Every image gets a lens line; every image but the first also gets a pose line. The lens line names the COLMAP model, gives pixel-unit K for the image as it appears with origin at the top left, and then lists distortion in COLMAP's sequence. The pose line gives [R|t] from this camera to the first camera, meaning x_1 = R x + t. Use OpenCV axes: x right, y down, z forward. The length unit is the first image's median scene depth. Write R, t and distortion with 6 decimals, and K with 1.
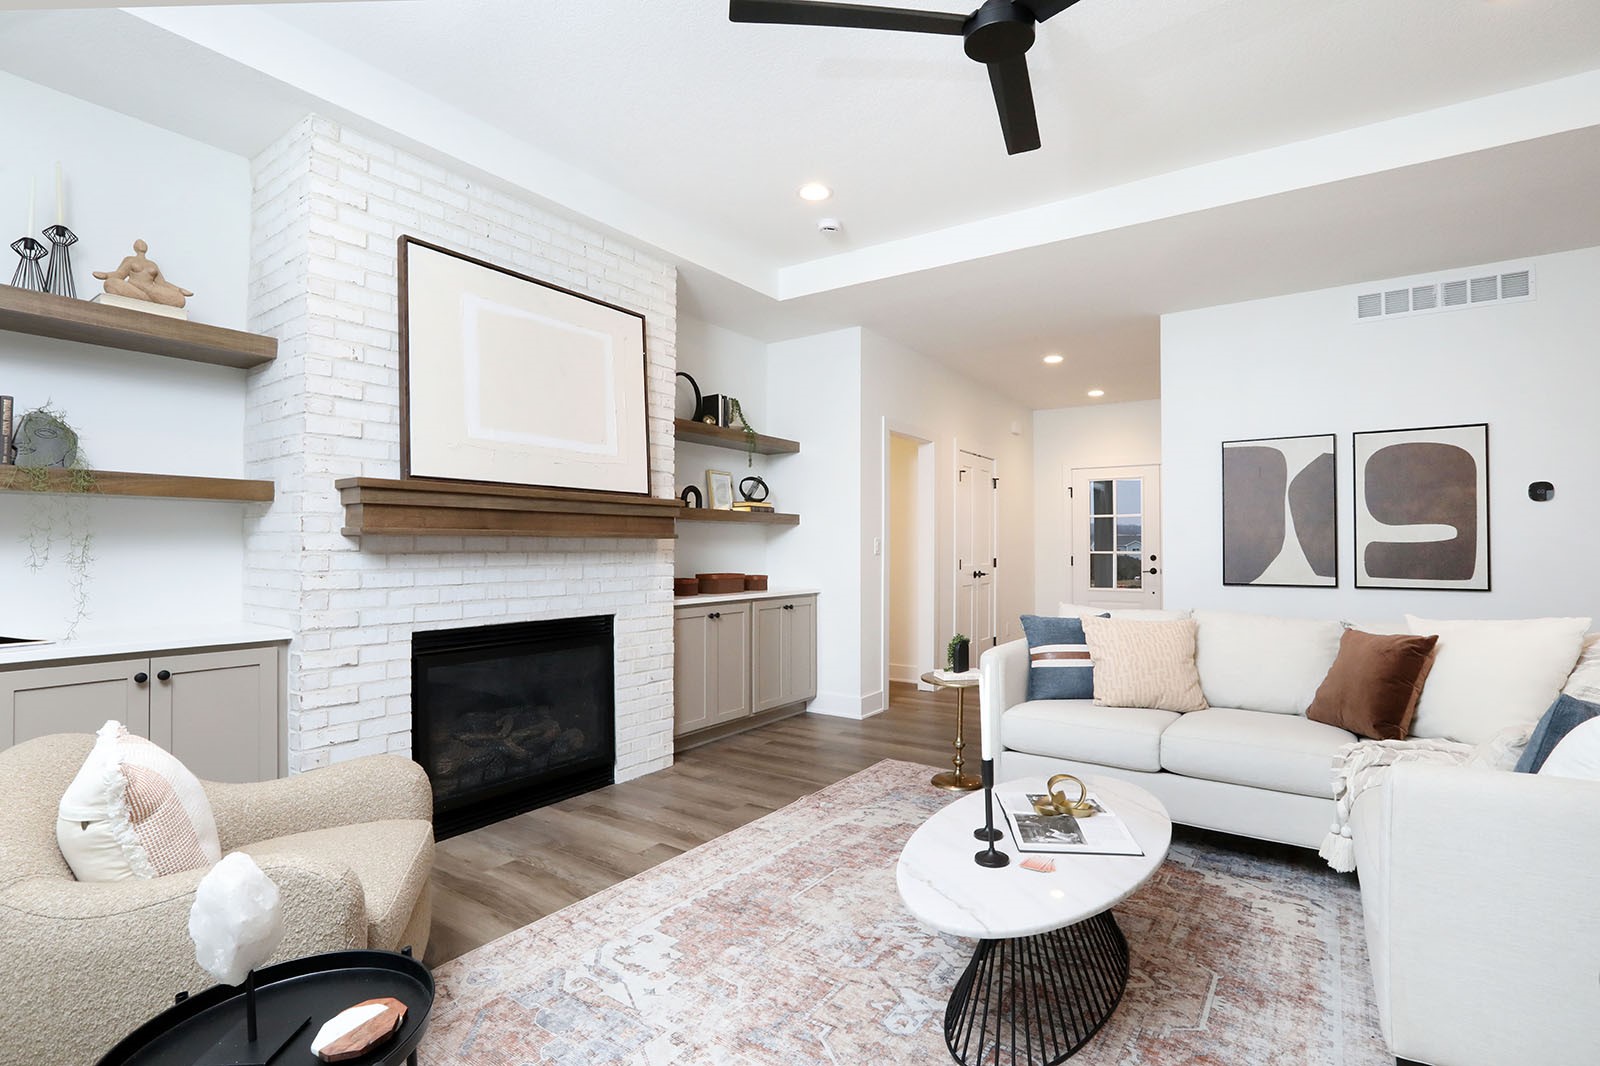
lens RADIAL K [[739.8, 0, 806.7], [0, 739.8, 535.3], [0, 0, 1]] dist [-0.018941, 0.004821]
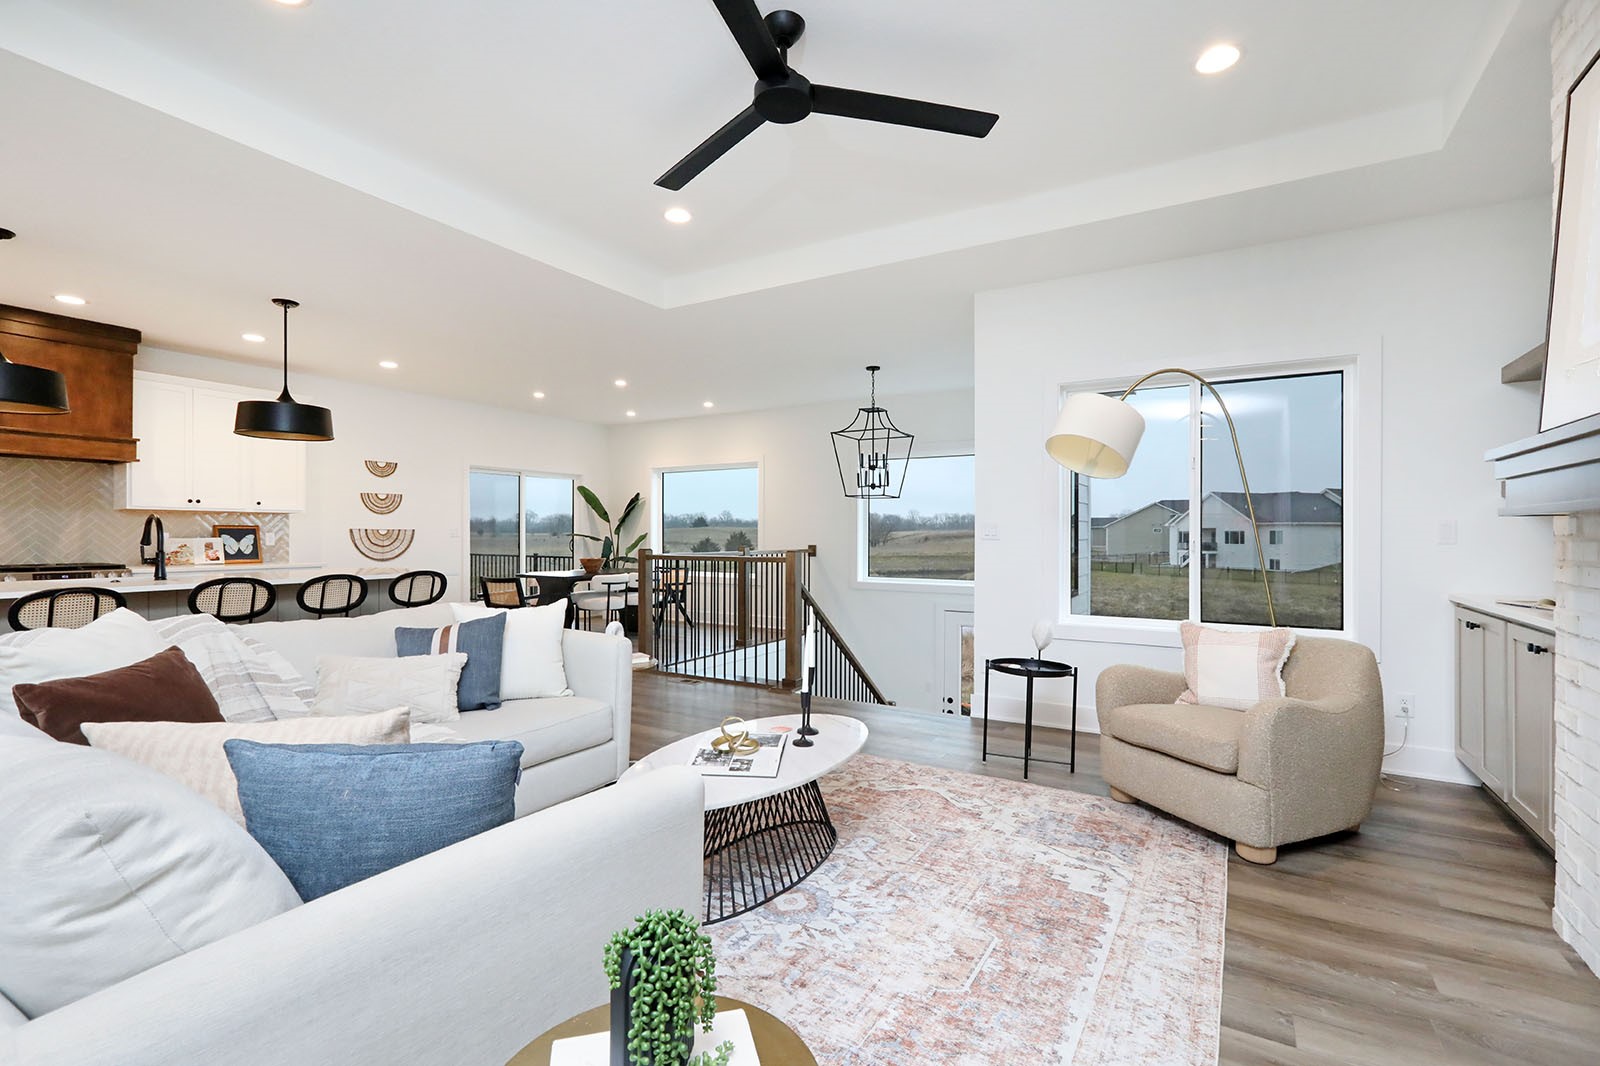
lens RADIAL K [[739.8, 0, 795.0], [0, 739.8, 534.5], [0, 0, 1]] dist [-0.018941, 0.004821]
pose [[-0.998215, -0.002148, -0.059678, 0.212275], [-0.001216, 0.999877, -0.015650, 0.026933], [0.059704, -0.015550, -0.998095, 1.463250]]
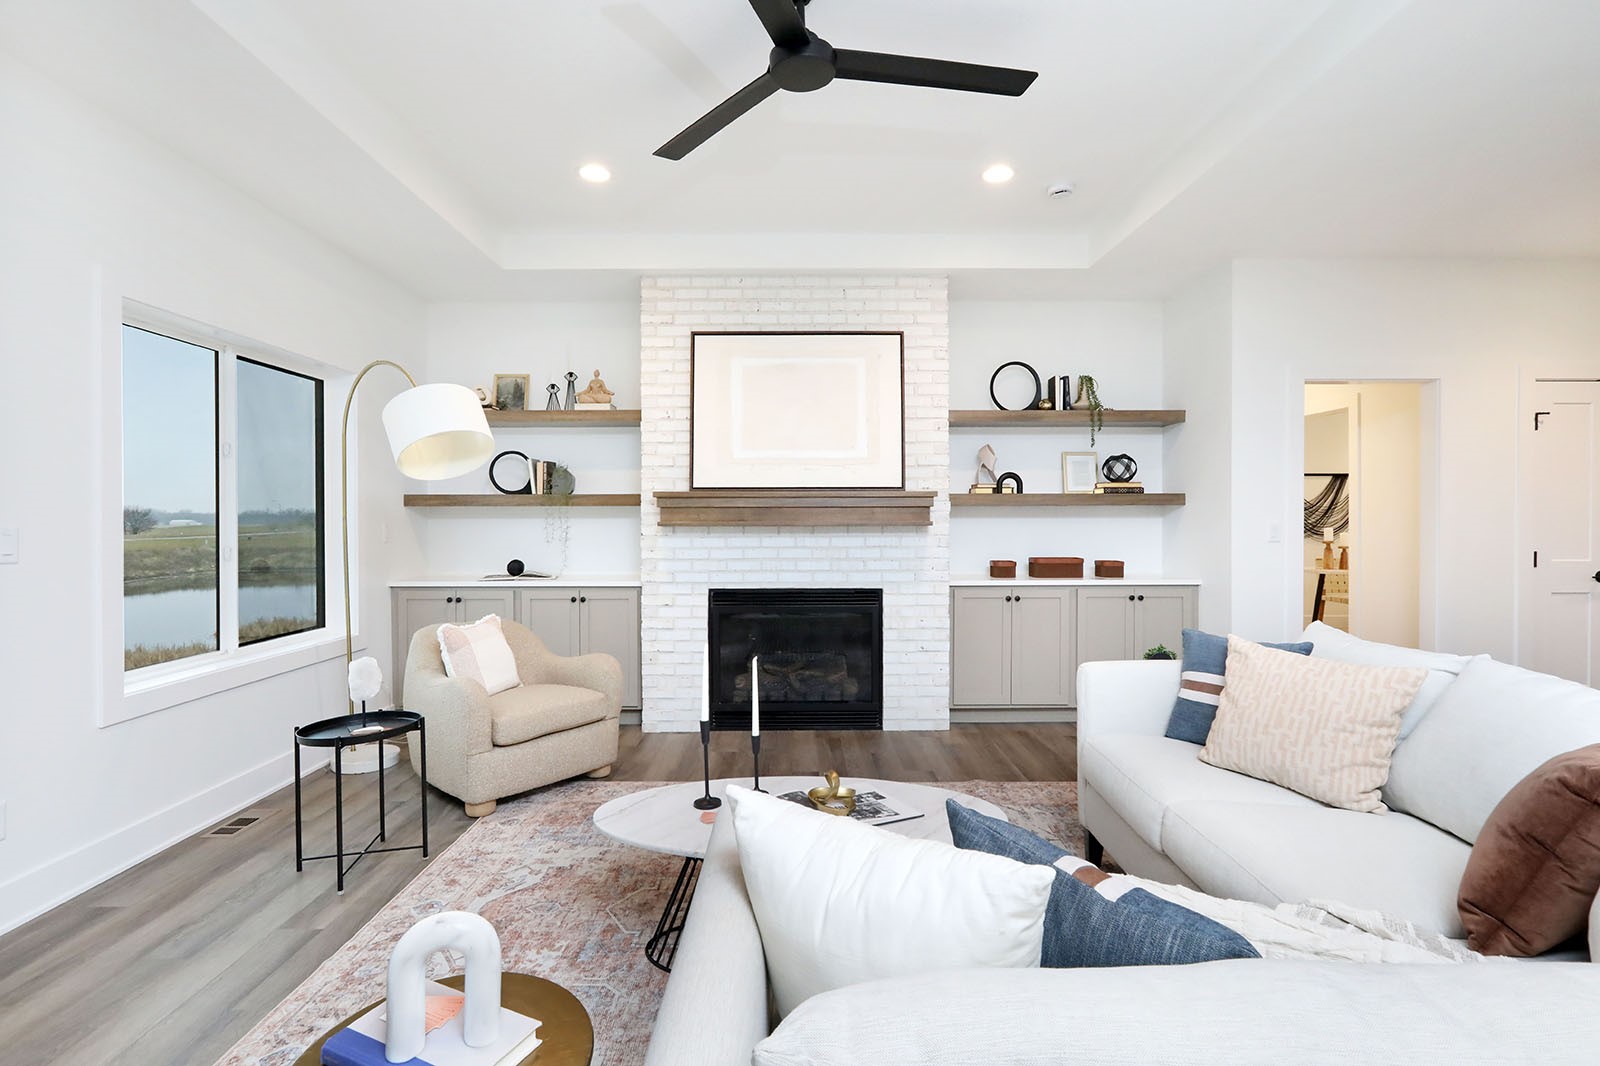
lens RADIAL K [[739.8, 0, 813.2], [0, 739.8, 529.2], [0, 0, 1]] dist [-0.018941, 0.004821]
pose [[0.588318, 0.014344, -0.808502, 0.765161], [0.014086, 0.999509, 0.027983, -0.029793], [0.808507, -0.027852, 0.587828, 0.248642]]
